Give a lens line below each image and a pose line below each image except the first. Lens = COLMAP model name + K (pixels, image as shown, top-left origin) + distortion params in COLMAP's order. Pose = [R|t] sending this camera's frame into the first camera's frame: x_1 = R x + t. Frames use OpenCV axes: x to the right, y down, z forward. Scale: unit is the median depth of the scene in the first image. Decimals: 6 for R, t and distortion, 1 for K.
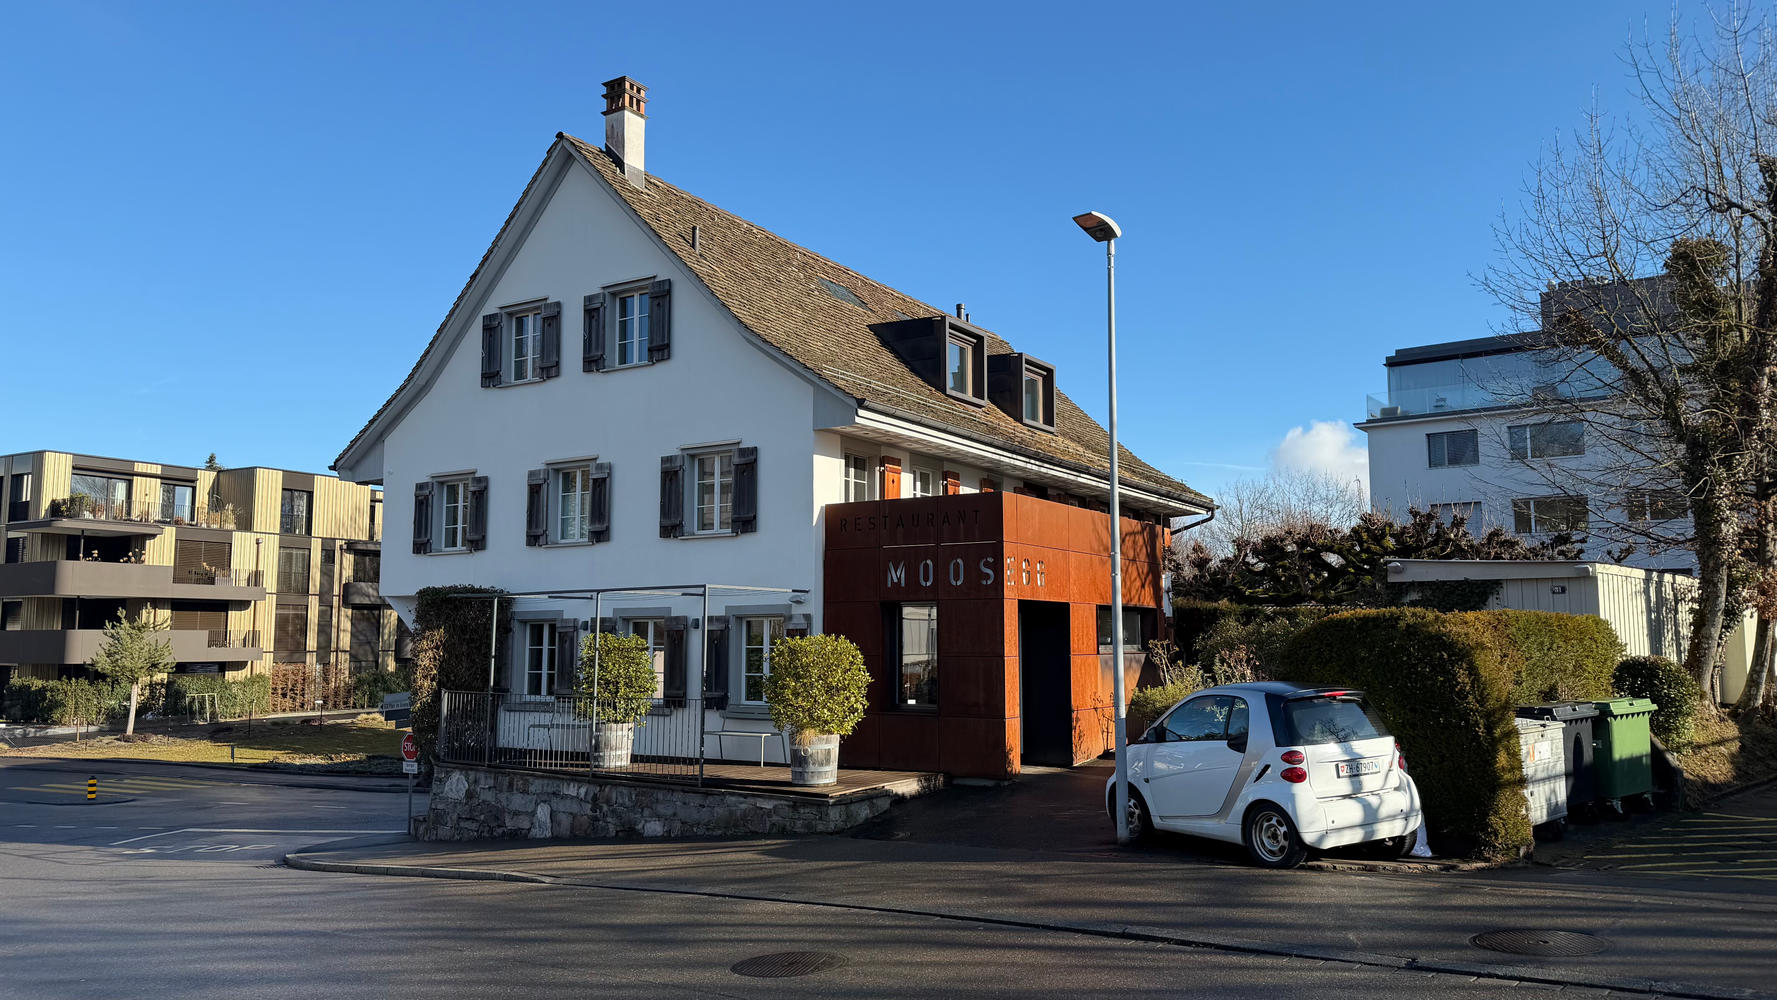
lens RADIAL K [[1234.2, 0, 906.1], [0, 1234.2, 500.6], [0, 0, 1]] dist [0.058417, -0.071544]
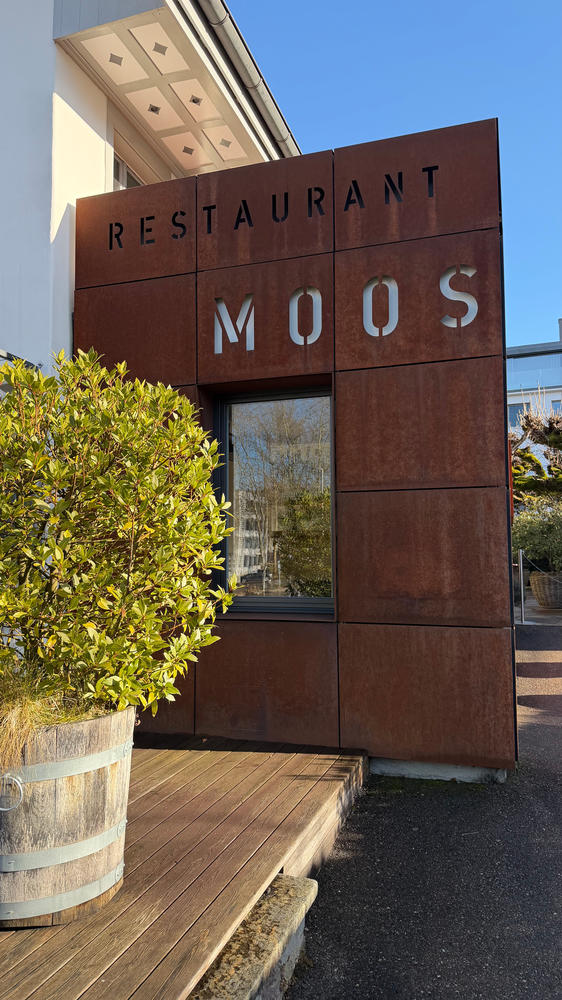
lens RADIAL K [[694.6, 0, 280.9], [0, 694.6, 505.5], [0, 0, 1]] dist [0.058417, -0.071544]
pose [[0.971874, 0.012241, 0.235184, -0.046805], [-0.019835, 0.999355, 0.029951, 0.106838], [-0.234666, -0.033774, 0.971489, 0.652602]]
